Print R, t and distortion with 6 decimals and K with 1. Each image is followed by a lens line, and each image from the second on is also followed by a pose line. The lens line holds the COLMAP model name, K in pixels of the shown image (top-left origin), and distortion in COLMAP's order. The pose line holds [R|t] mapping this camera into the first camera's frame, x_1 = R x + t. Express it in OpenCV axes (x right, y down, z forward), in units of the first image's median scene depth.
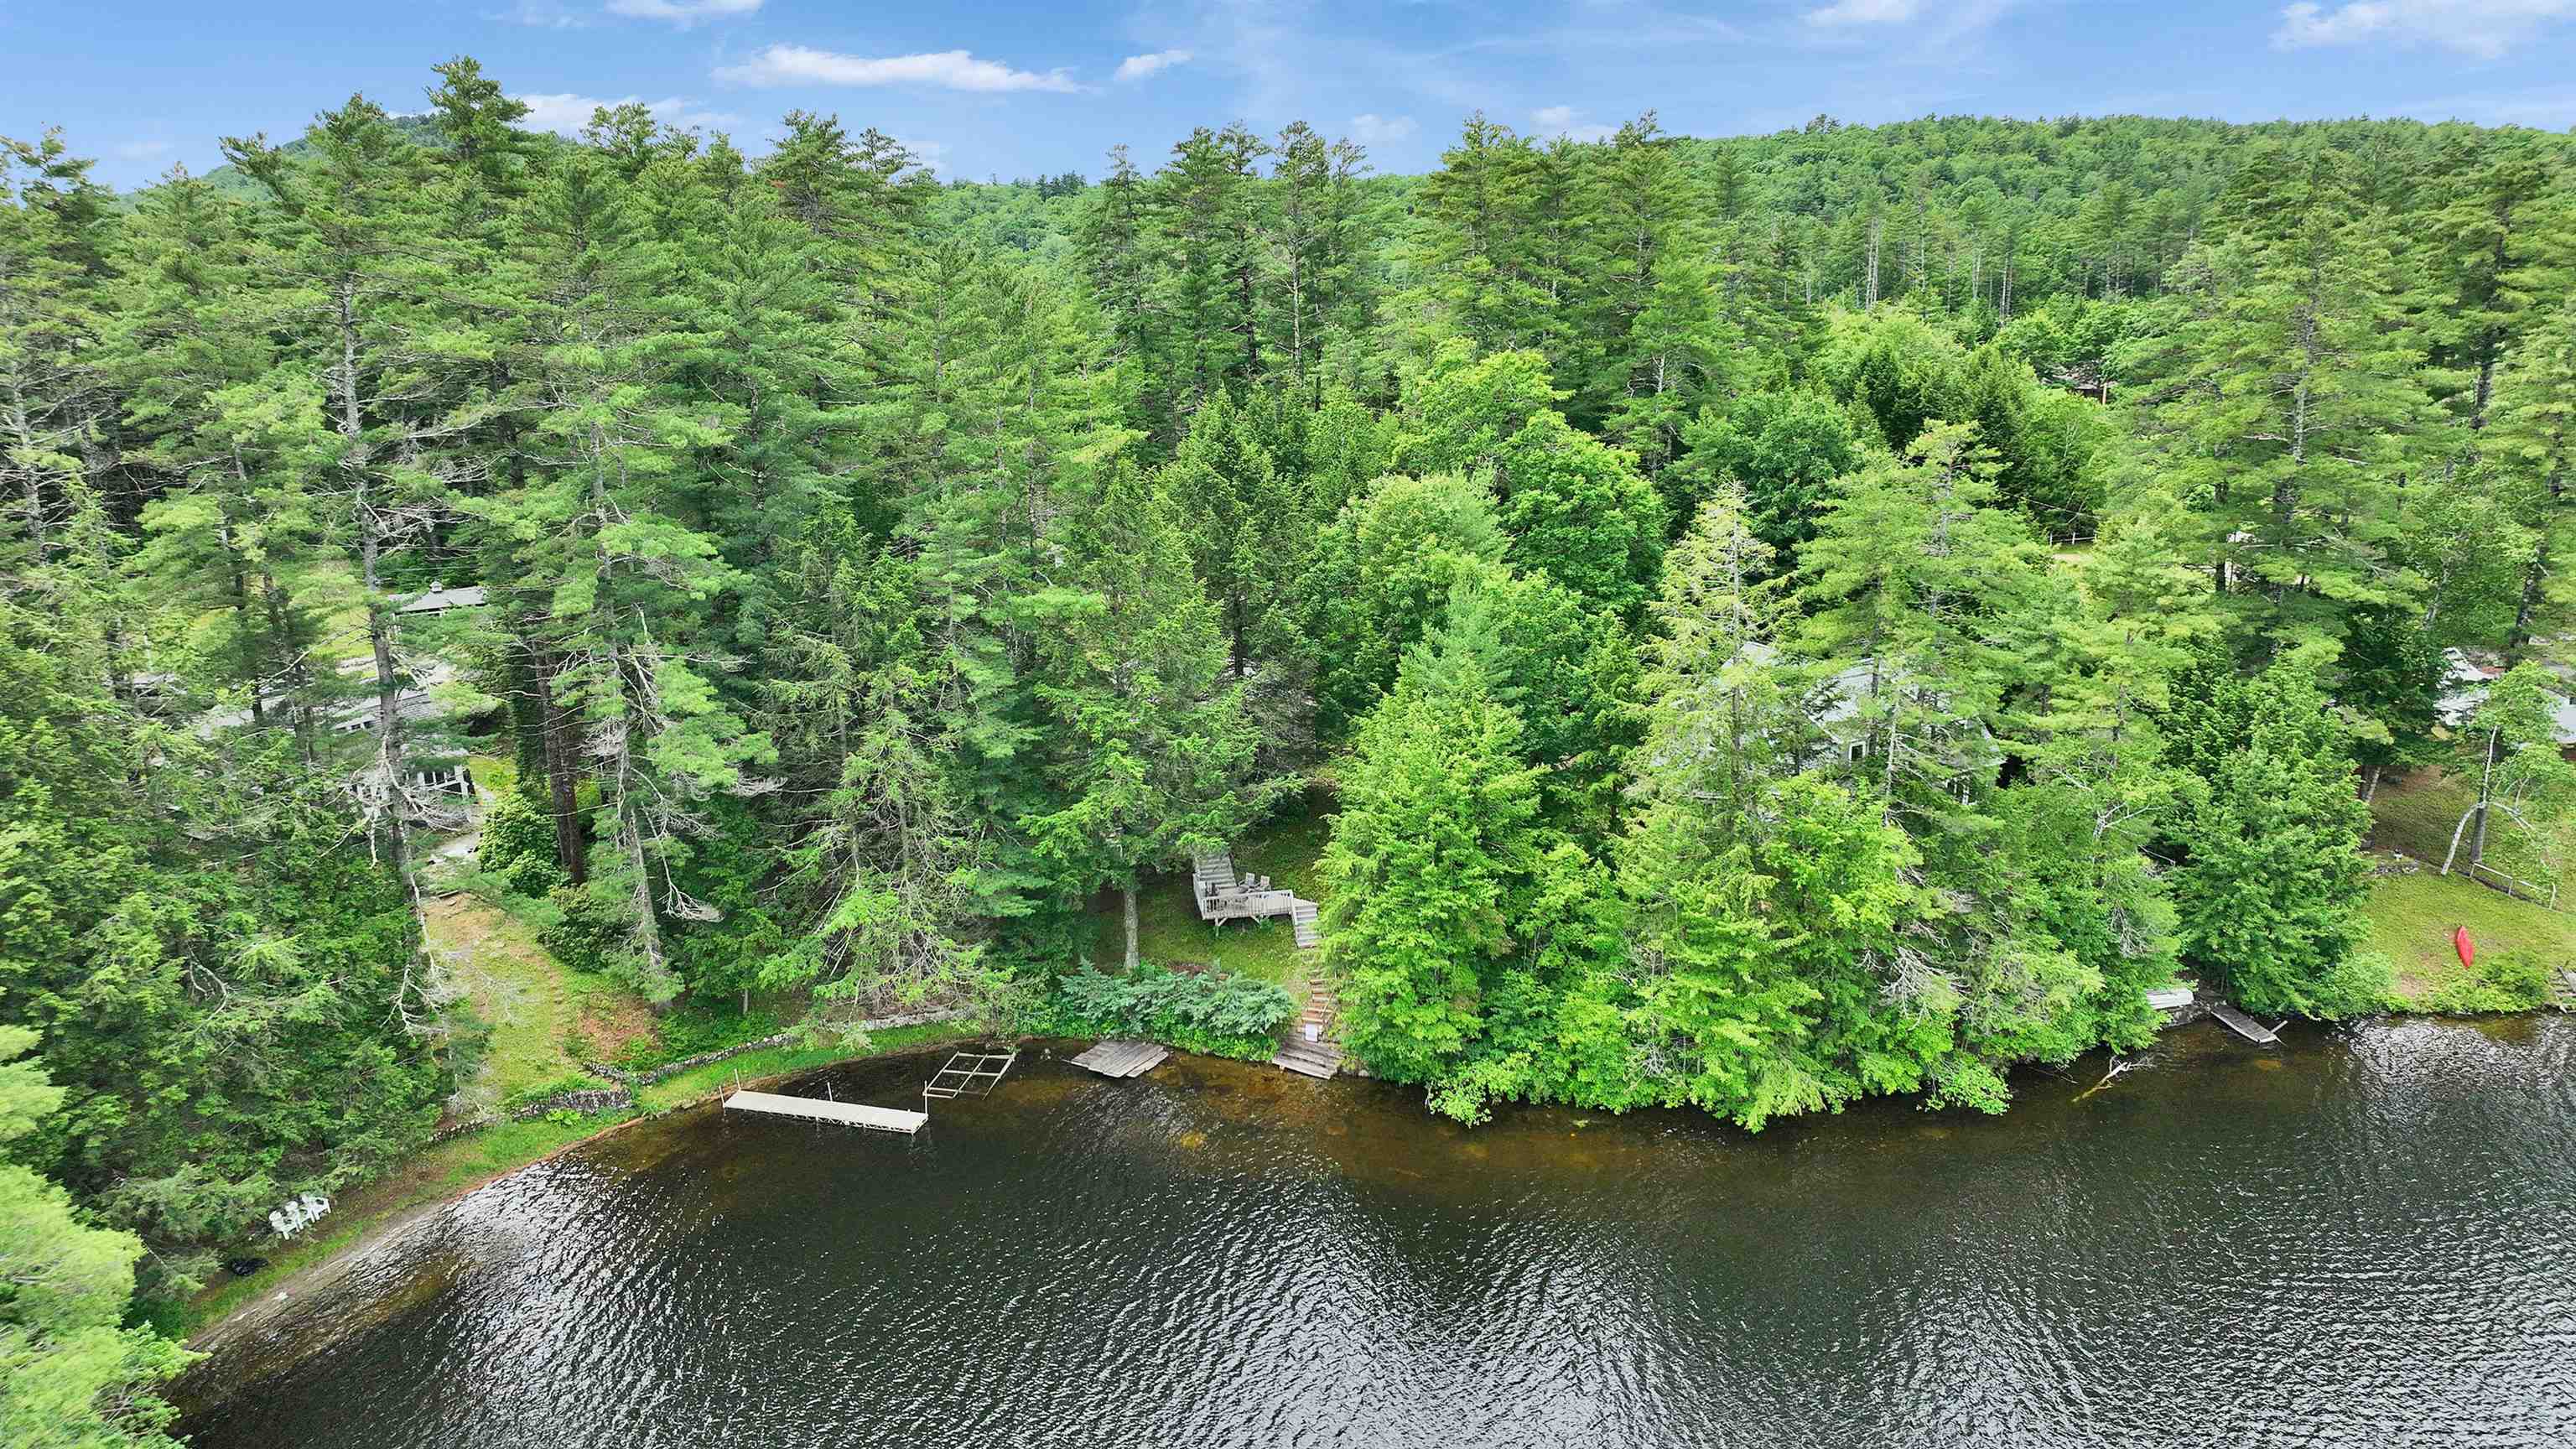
lens RADIAL K [[1800.2, 0, 1284.0], [0, 1800.2, 737.5], [0, 0, 1]] dist [0.001297, 0.013193]
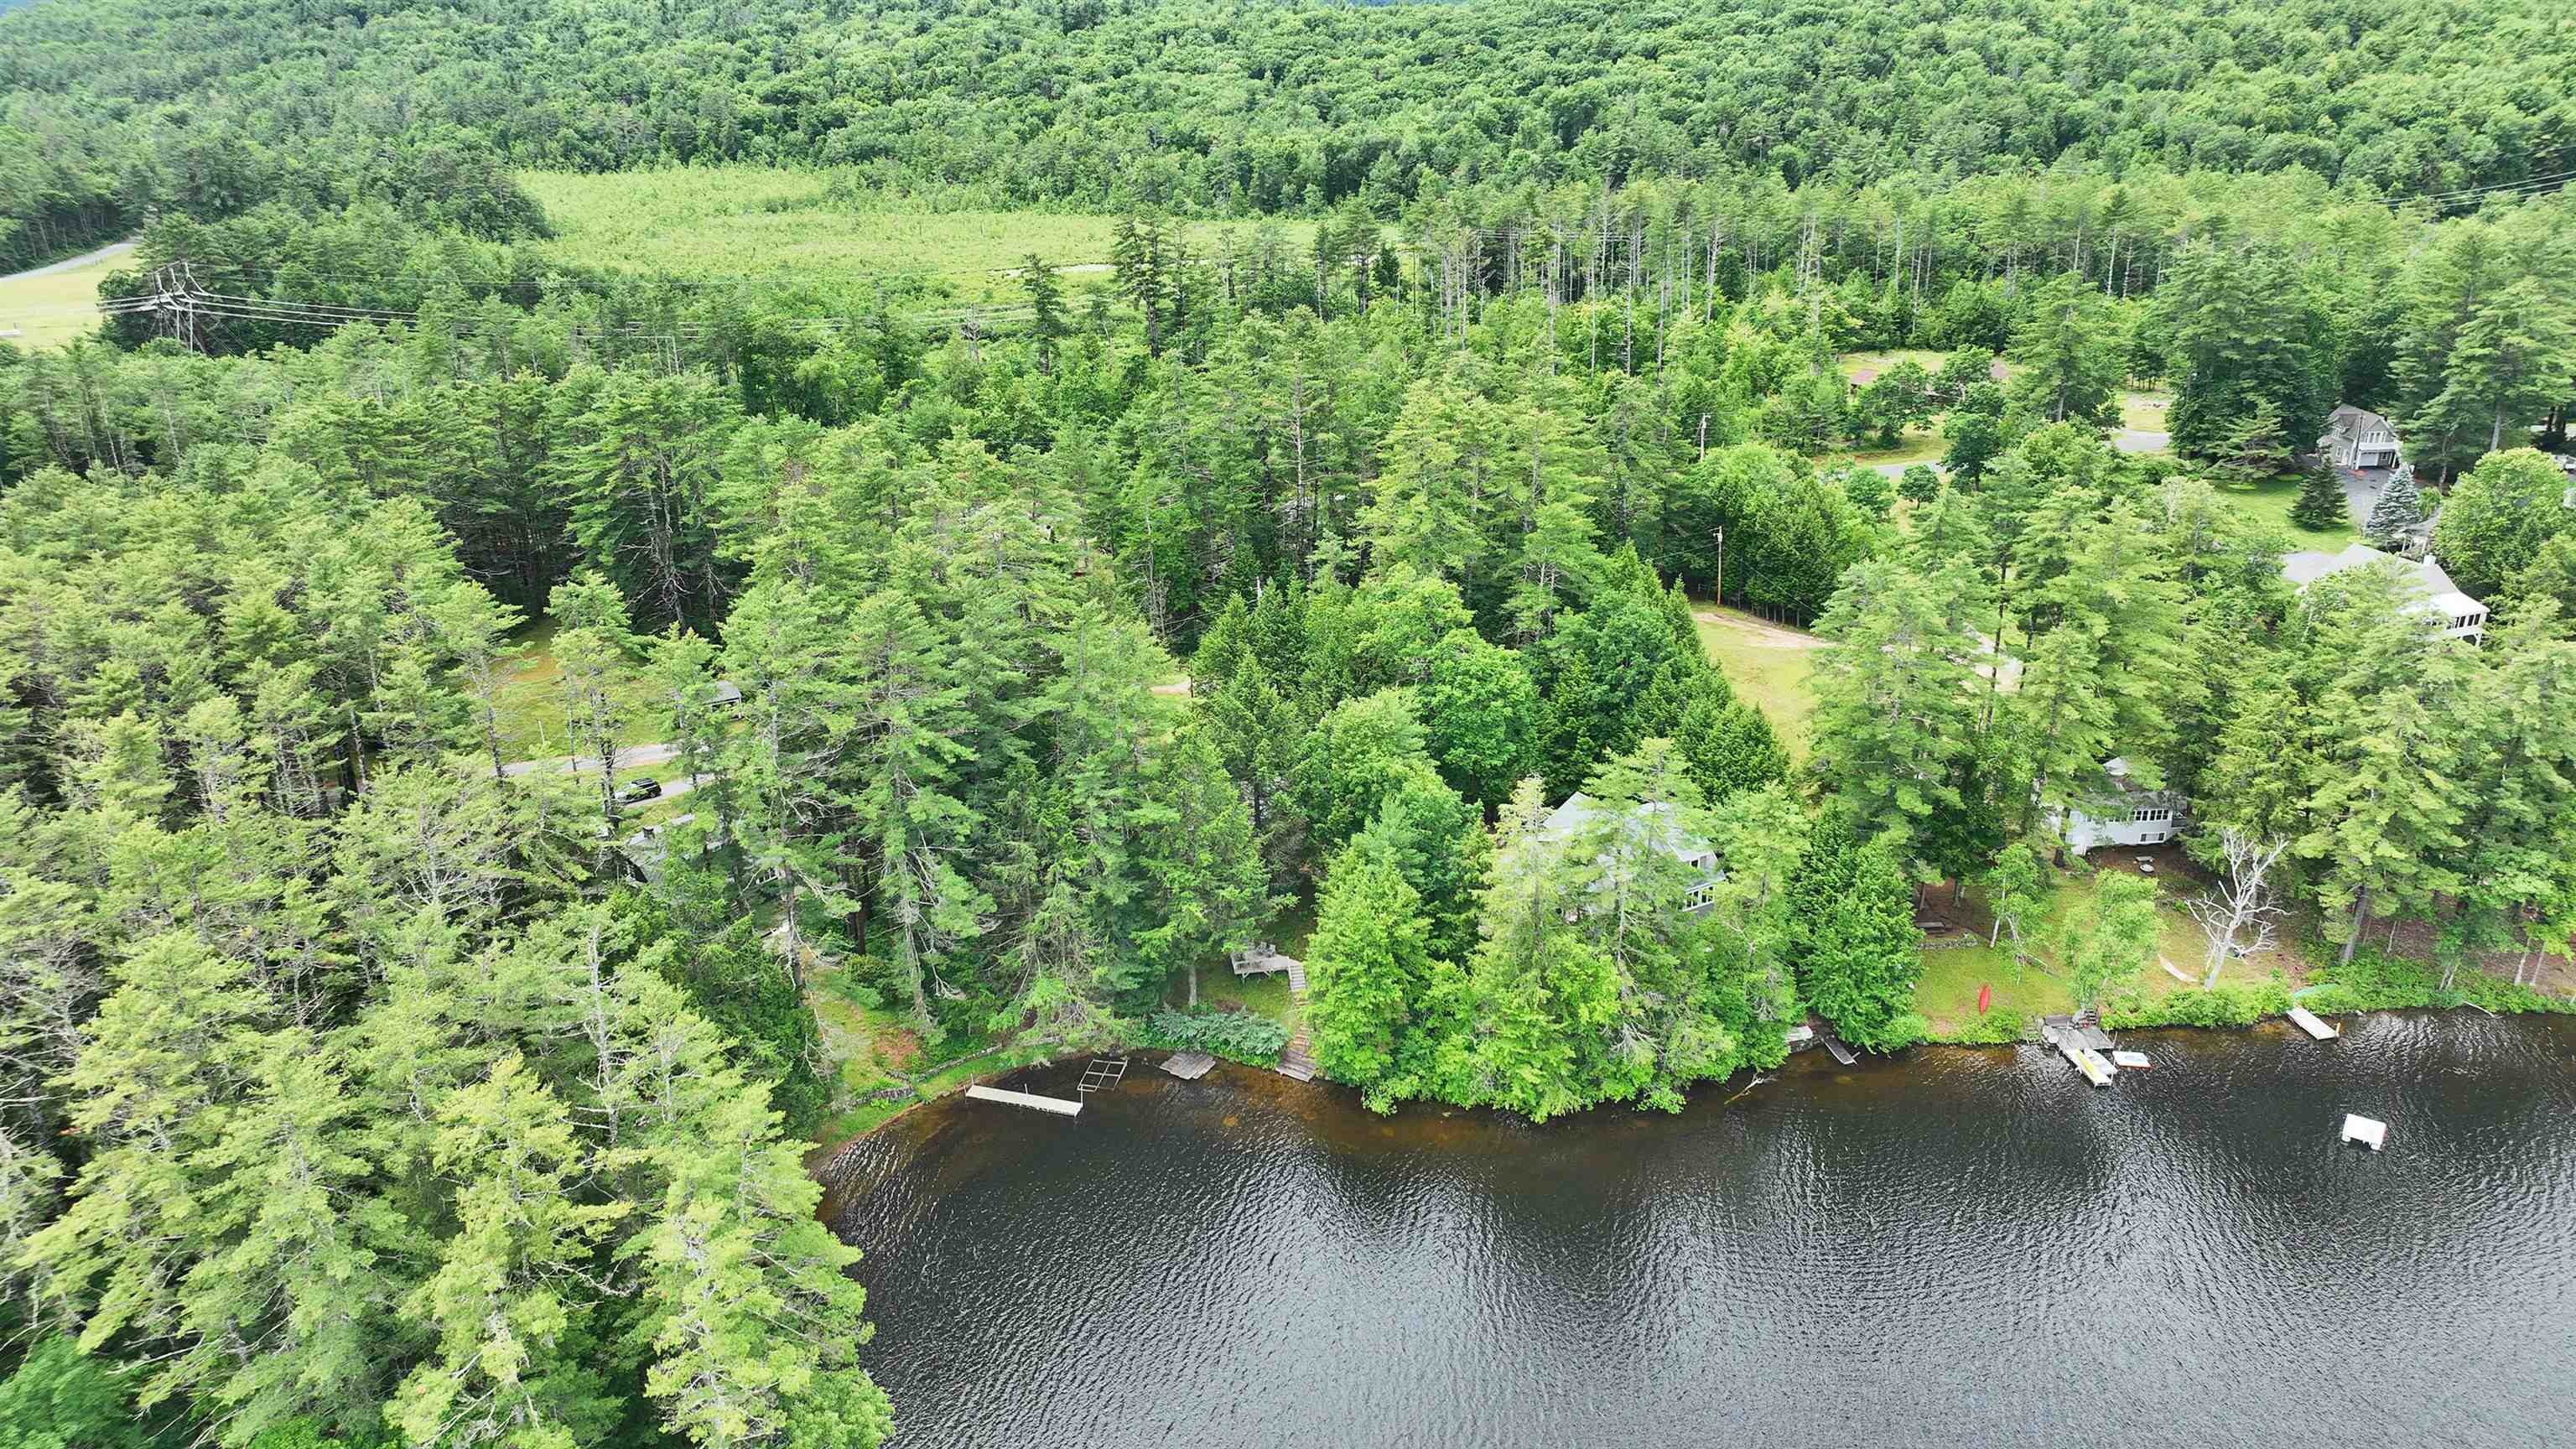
lens RADIAL K [[1800.2, 0, 1284.0], [0, 1800.2, 737.5], [0, 0, 1]] dist [0.001297, 0.013193]
pose [[0.999943, 0.007418, -0.007631, 0.012789], [-0.006395, 0.991972, 0.126299, -0.371728], [0.008507, -0.126243, 0.991963, -0.711857]]
